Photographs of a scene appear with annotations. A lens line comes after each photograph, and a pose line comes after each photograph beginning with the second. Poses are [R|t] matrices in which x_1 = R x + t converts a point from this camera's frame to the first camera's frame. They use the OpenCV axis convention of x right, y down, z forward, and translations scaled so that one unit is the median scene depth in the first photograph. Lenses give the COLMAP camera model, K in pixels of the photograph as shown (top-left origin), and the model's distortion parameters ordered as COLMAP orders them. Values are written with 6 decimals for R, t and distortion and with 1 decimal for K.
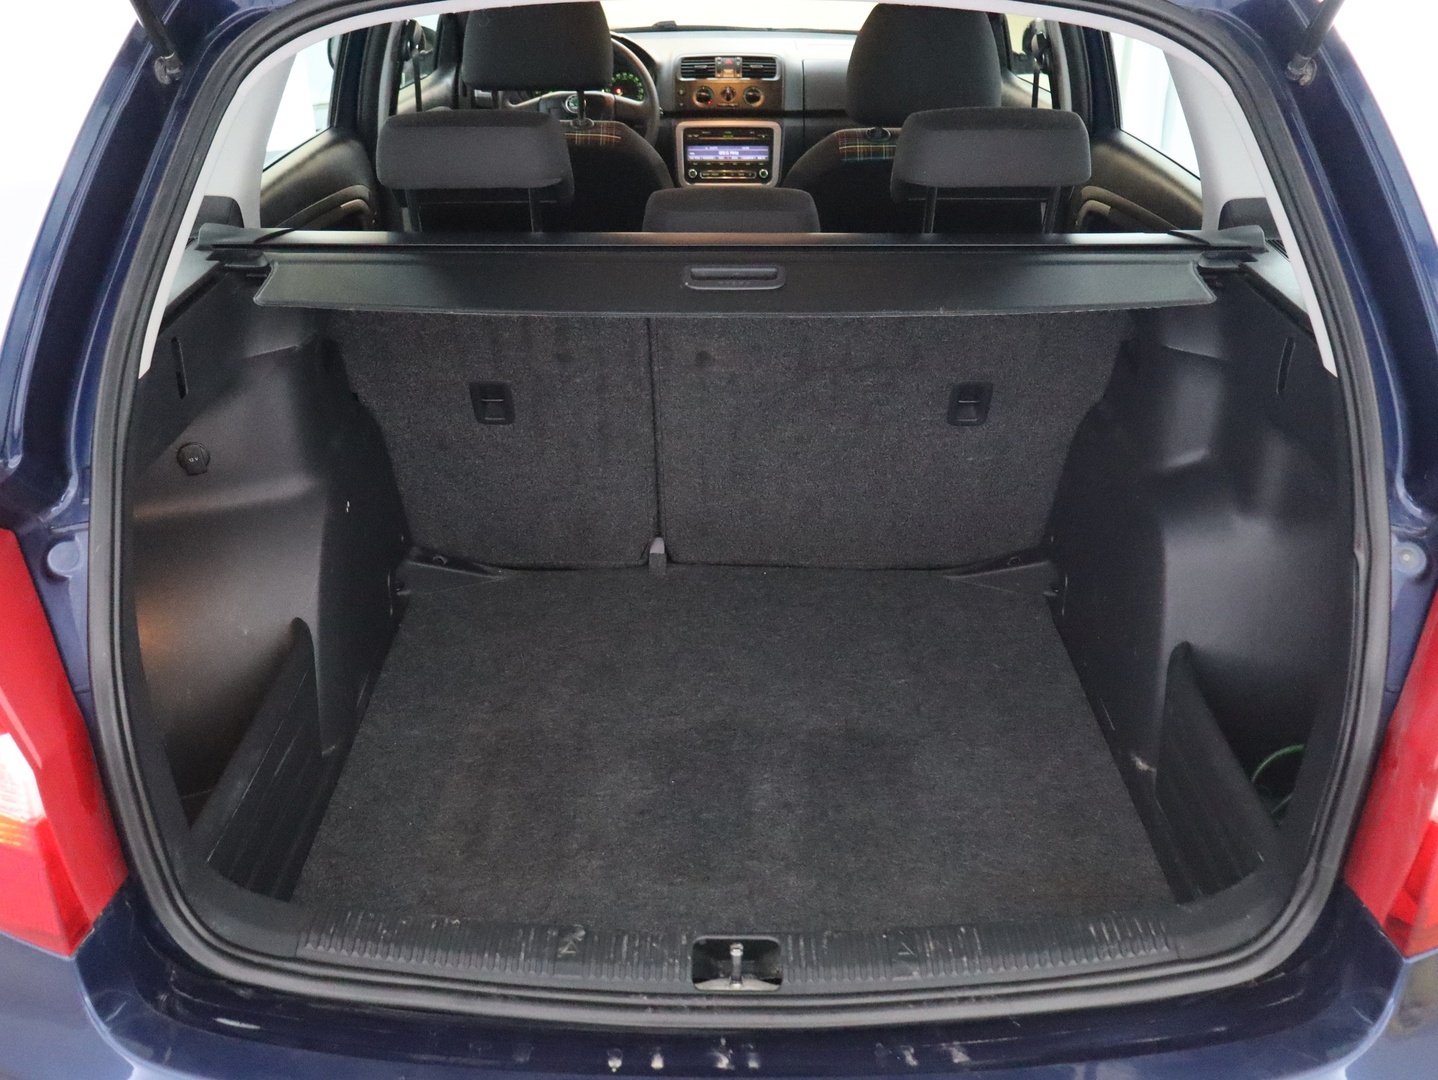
lens RADIAL K [[1200.2, 0, 718.6], [0, 1200.2, 540.3], [0, 0, 1]] dist [-0.003057, 0.017456]
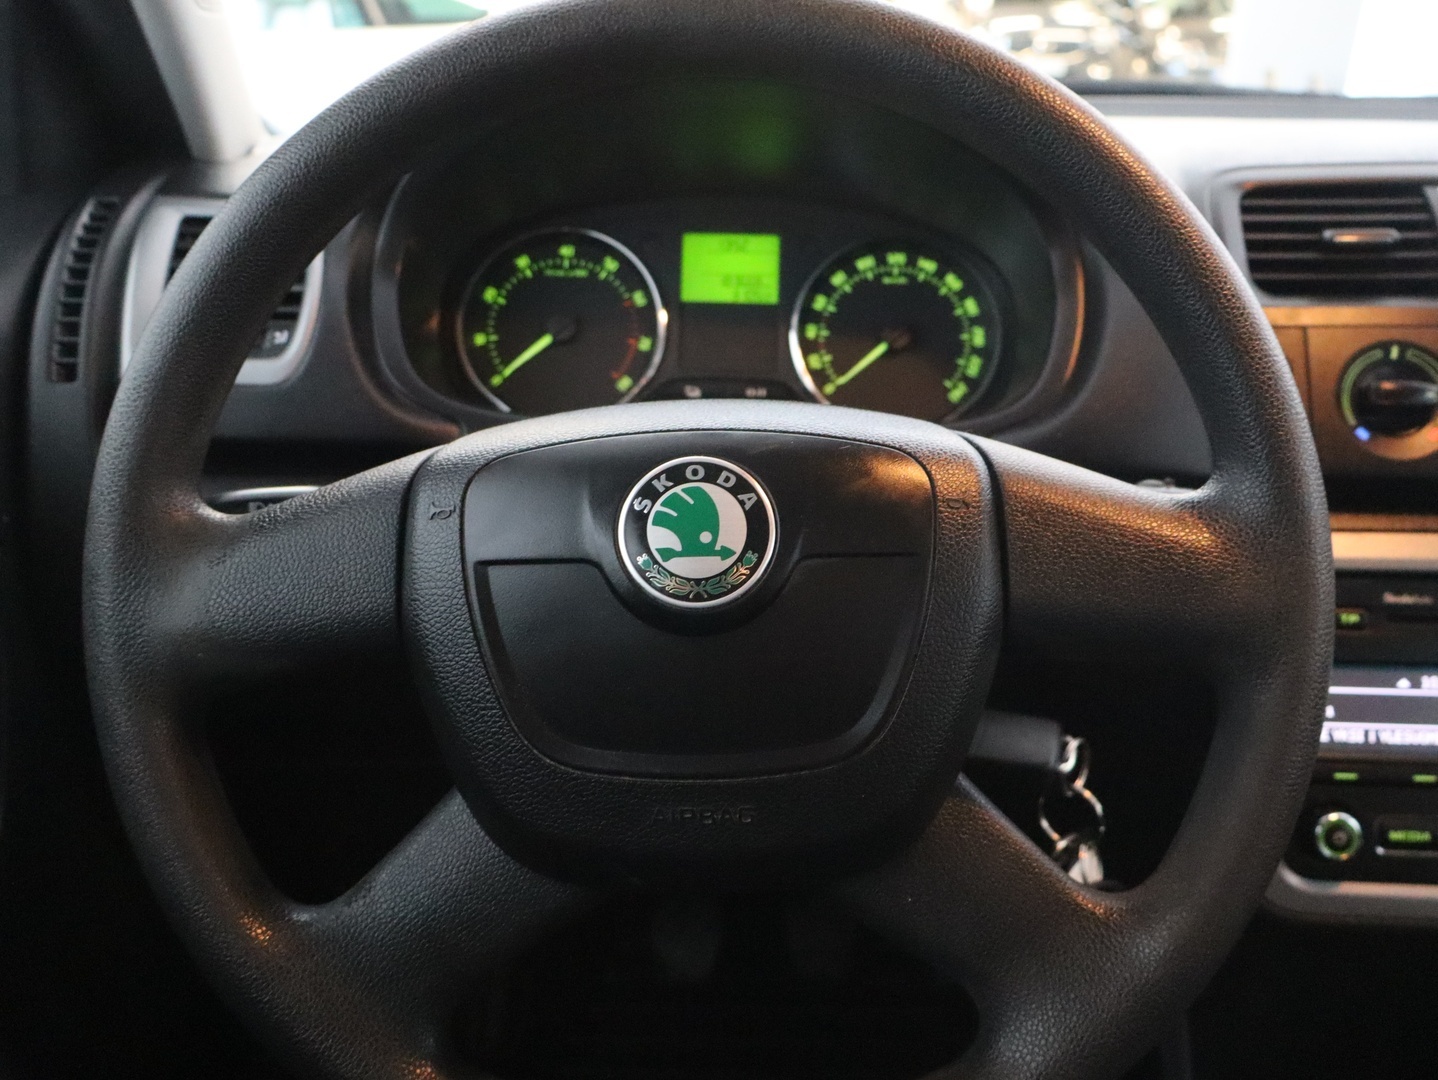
lens RADIAL K [[1200.2, 0, 752.4], [0, 1200.2, 540.5], [0, 0, 1]] dist [-0.003057, 0.017456]
pose [[0.999858, 0.016820, 0.000639, -0.106272], [-0.016659, 0.994284, -0.105457, -0.327320], [-0.002409, 0.105432, 0.994424, 0.822682]]
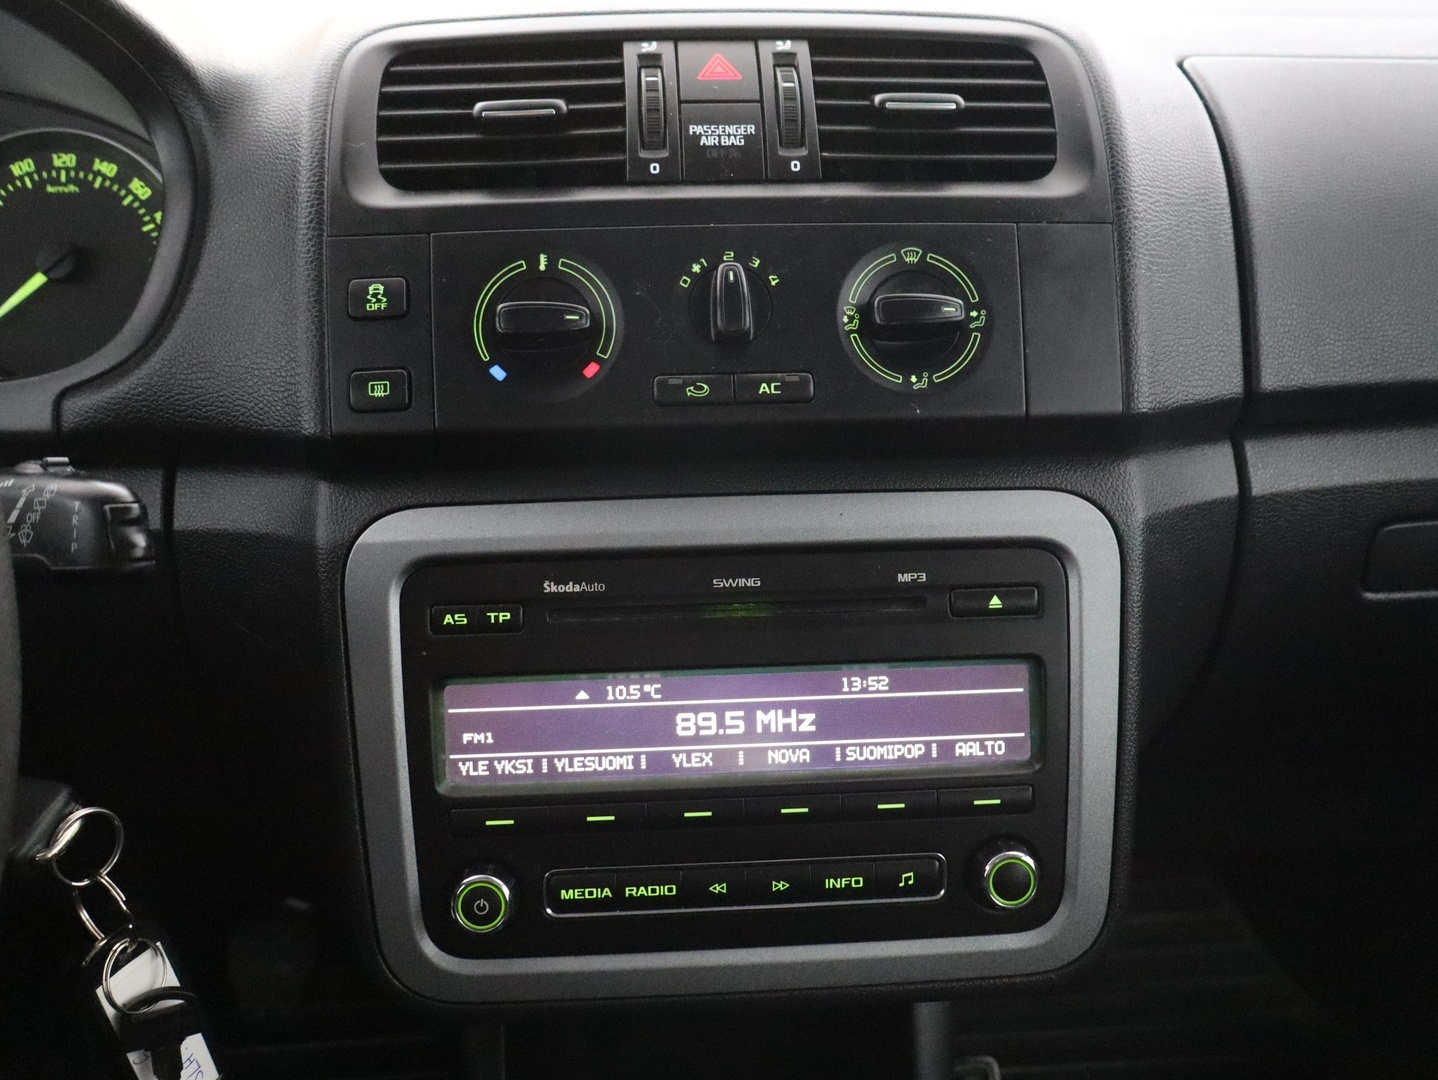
lens RADIAL K [[1200.2, 0, 722.0], [0, 1200.2, 533.3], [0, 0, 1]] dist [-0.003057, 0.017456]
pose [[0.996555, -0.033172, 0.076008, -0.003942], [0.037285, 0.997880, -0.053342, -0.337163], [-0.074077, 0.055992, 0.995679, 0.862718]]
